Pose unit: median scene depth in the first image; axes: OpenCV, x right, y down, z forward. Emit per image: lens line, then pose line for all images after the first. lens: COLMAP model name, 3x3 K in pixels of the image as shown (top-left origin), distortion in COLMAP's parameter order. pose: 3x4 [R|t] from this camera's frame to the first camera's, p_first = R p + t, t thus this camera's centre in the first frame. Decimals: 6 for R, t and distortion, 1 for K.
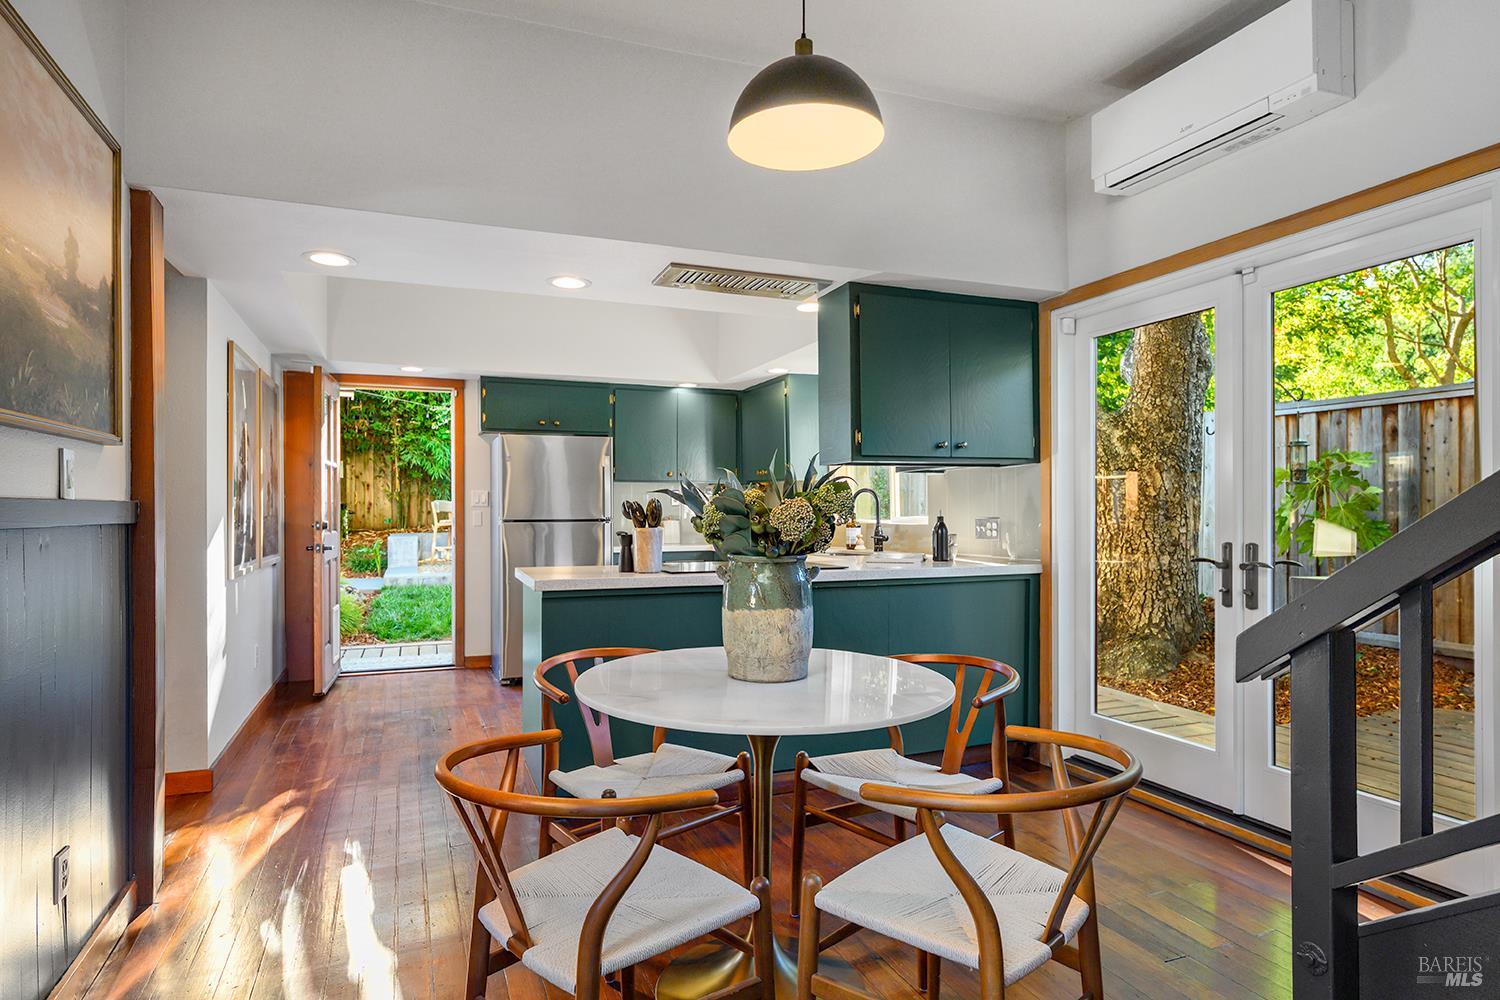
lens RADIAL K [[857.8, 0, 750.2], [0, 857.8, 505.6], [0, 0, 1]] dist [0.001650, 0.000055]
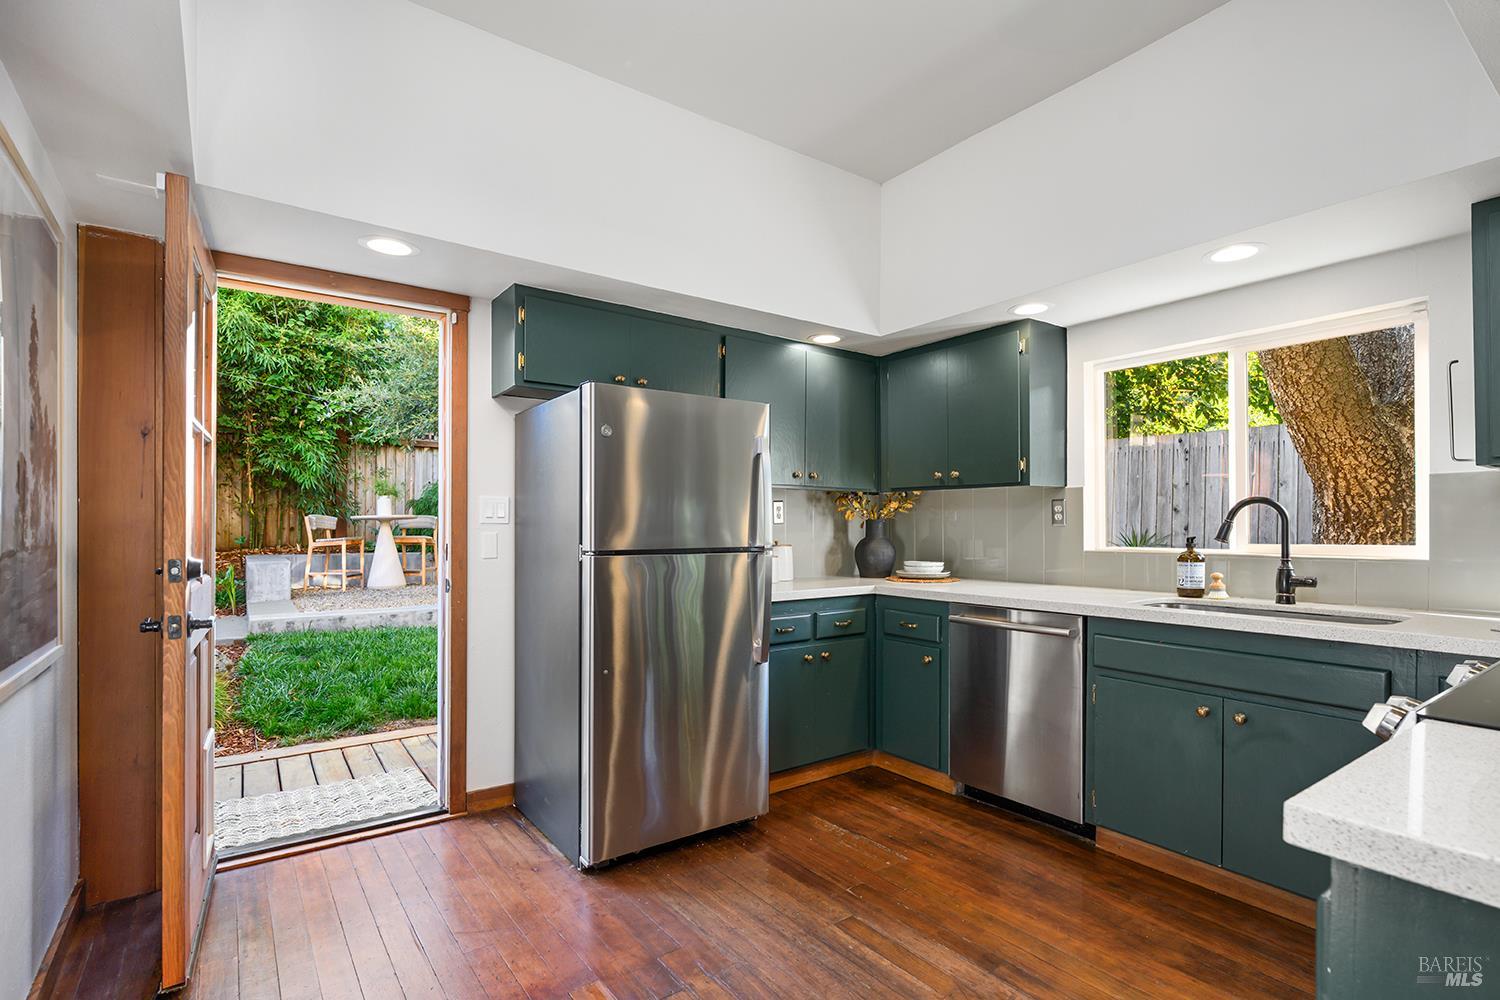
lens RADIAL K [[669.9, 0, 715.6], [0, 669.9, 522.5], [0, 0, 1]] dist [-0.001130, -0.000285]
pose [[0.967045, 0.004142, 0.254573, -0.214850], [-0.004264, 0.999991, -0.000074, -0.000428], [-0.254571, -0.001014, 0.967054, 0.401097]]
